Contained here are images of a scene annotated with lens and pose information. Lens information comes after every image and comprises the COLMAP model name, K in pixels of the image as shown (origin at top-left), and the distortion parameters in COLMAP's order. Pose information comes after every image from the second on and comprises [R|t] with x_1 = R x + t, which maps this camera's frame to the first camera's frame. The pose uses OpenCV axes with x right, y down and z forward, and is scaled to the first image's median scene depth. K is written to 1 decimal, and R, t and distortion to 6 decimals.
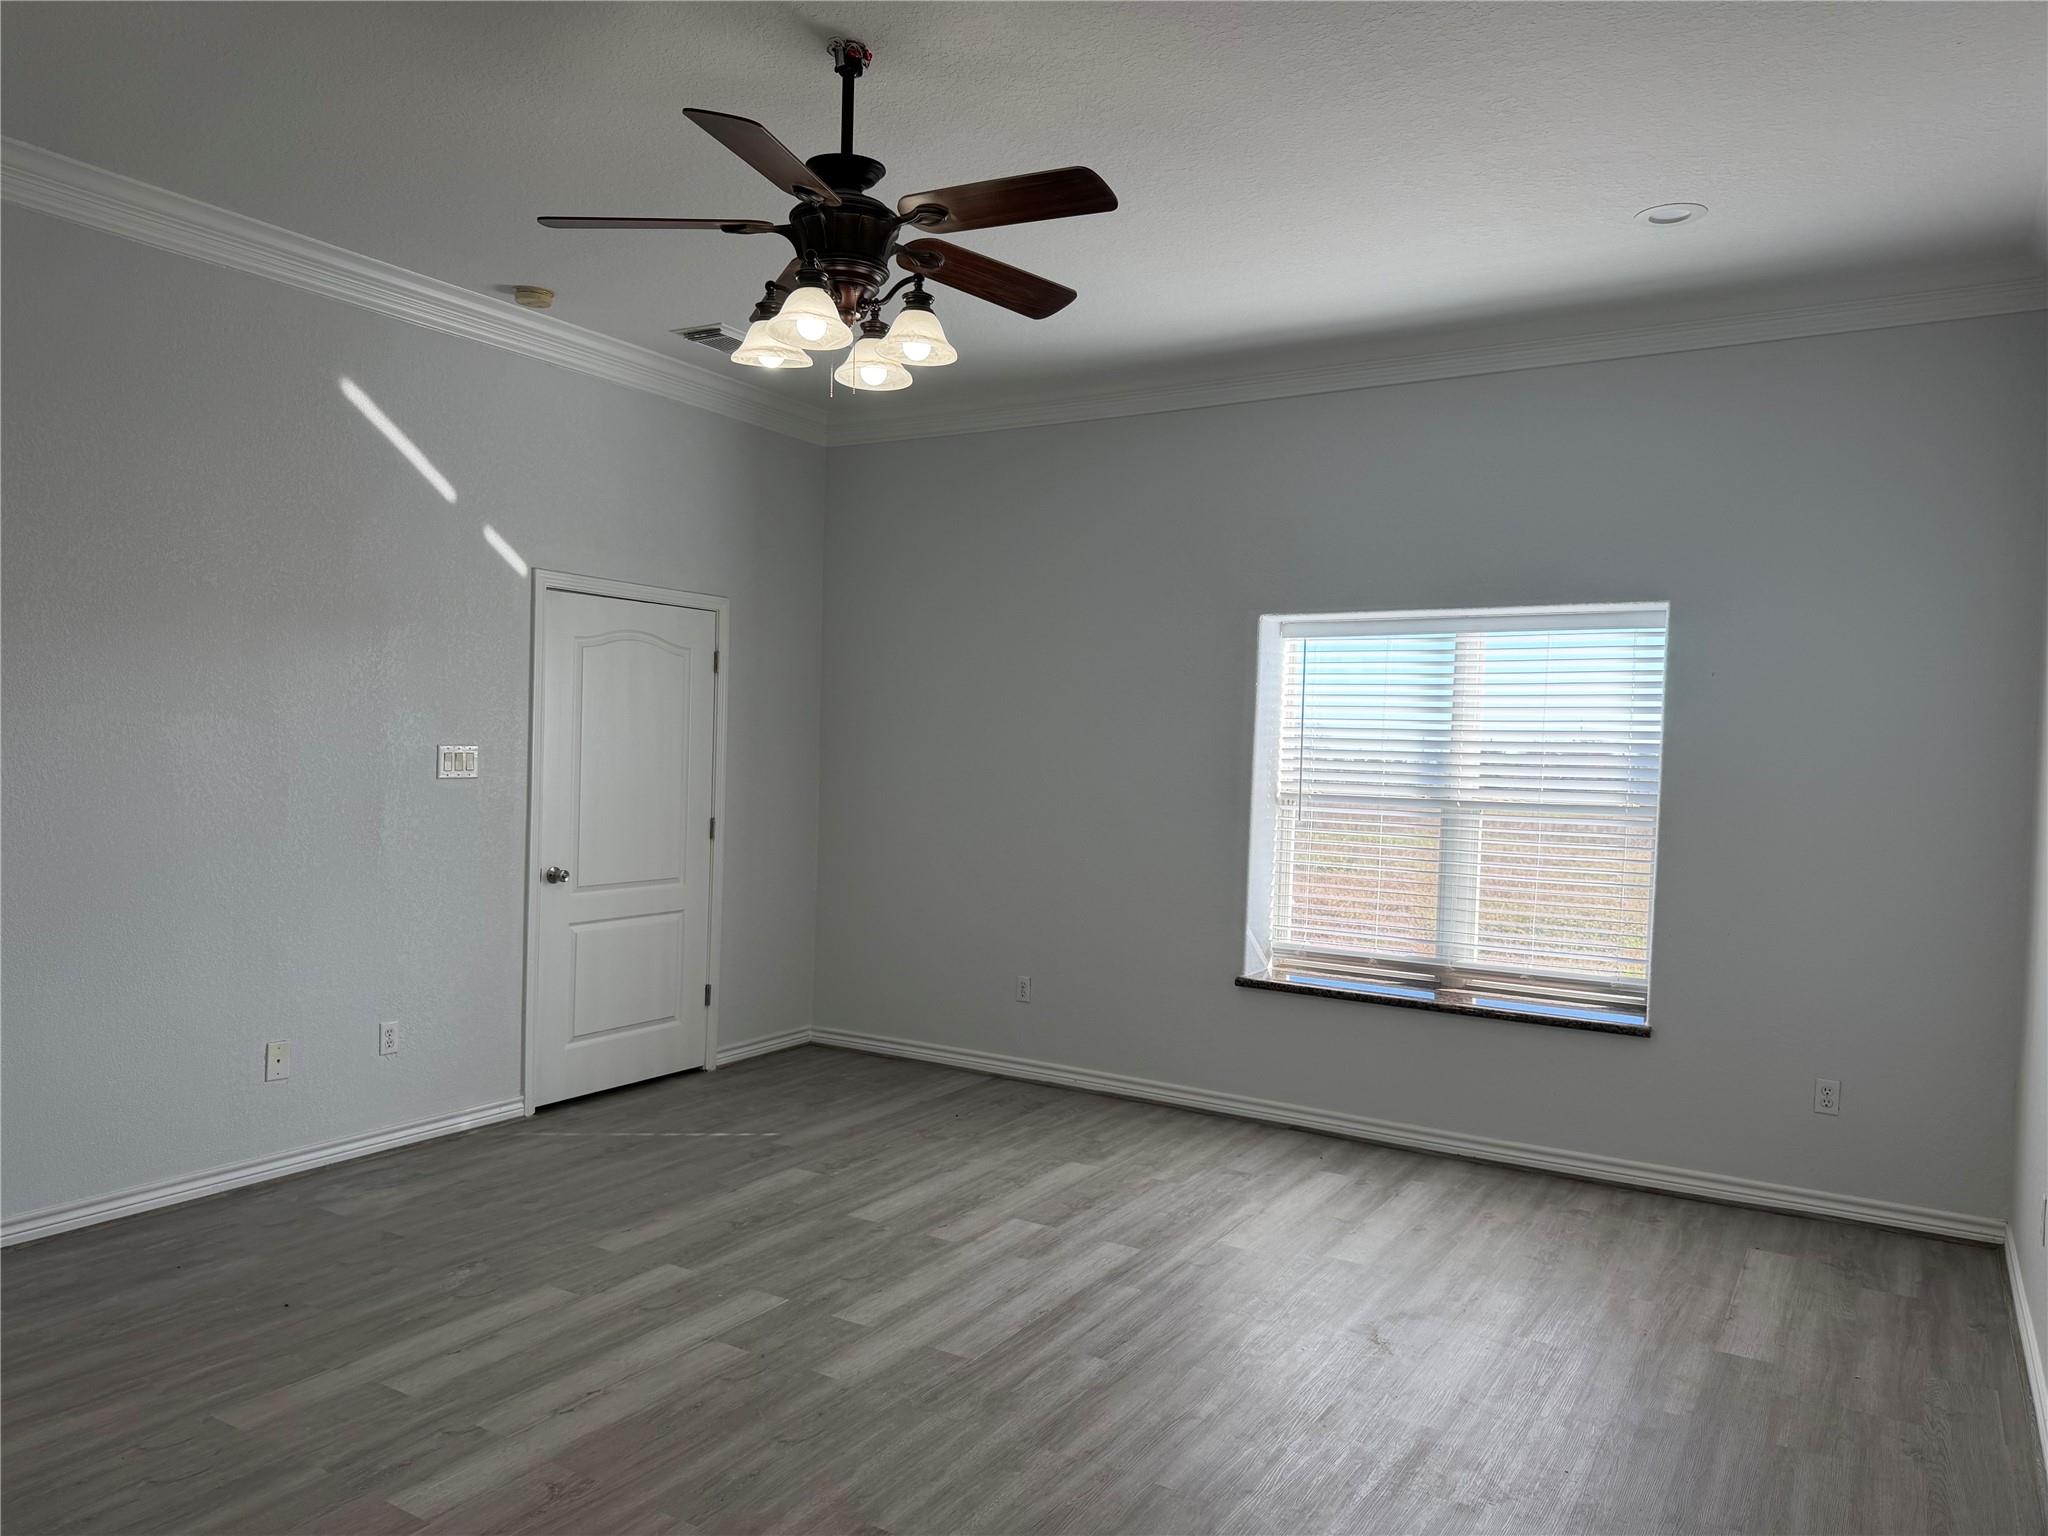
lens RADIAL K [[1439.6, 0, 1024.4], [0, 1439.6, 767.7], [0, 0, 1]] dist [-0.008257, -0.008002]
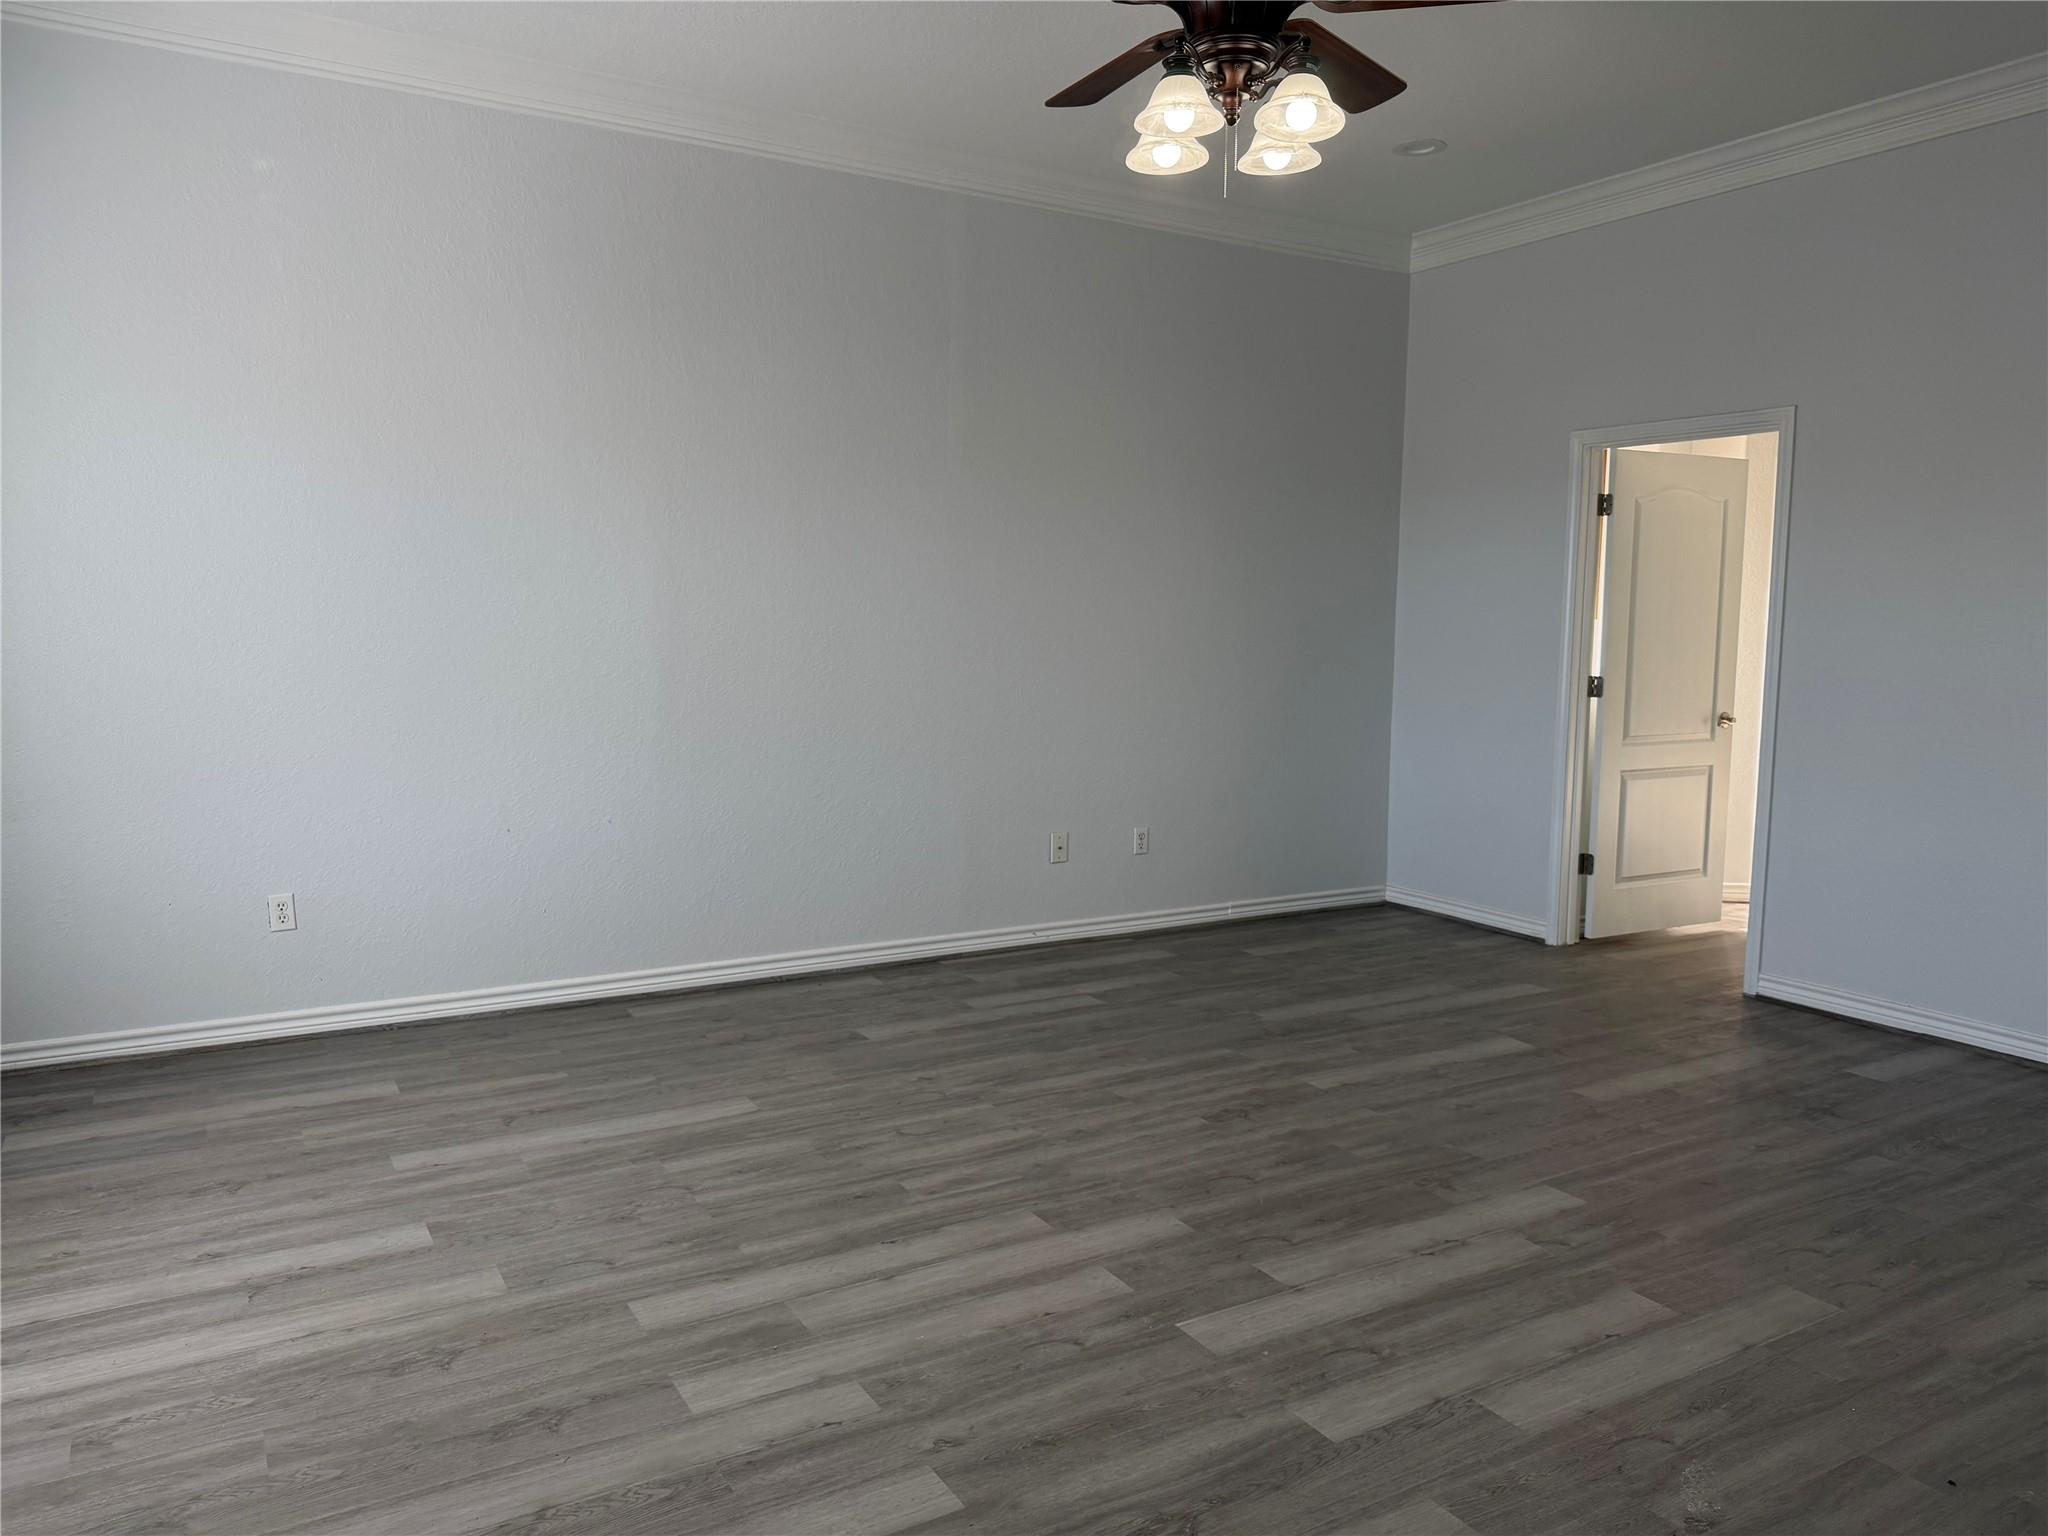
lens RADIAL K [[1439.6, 0, 1021.7], [0, 1439.6, 767.1], [0, 0, 1]] dist [-0.008257, -0.008002]
pose [[-0.881536, -0.088683, 0.463713, -0.414011], [-0.023921, 0.989328, 0.143730, -0.008567], [-0.471511, 0.115610, -0.874249, 1.668059]]
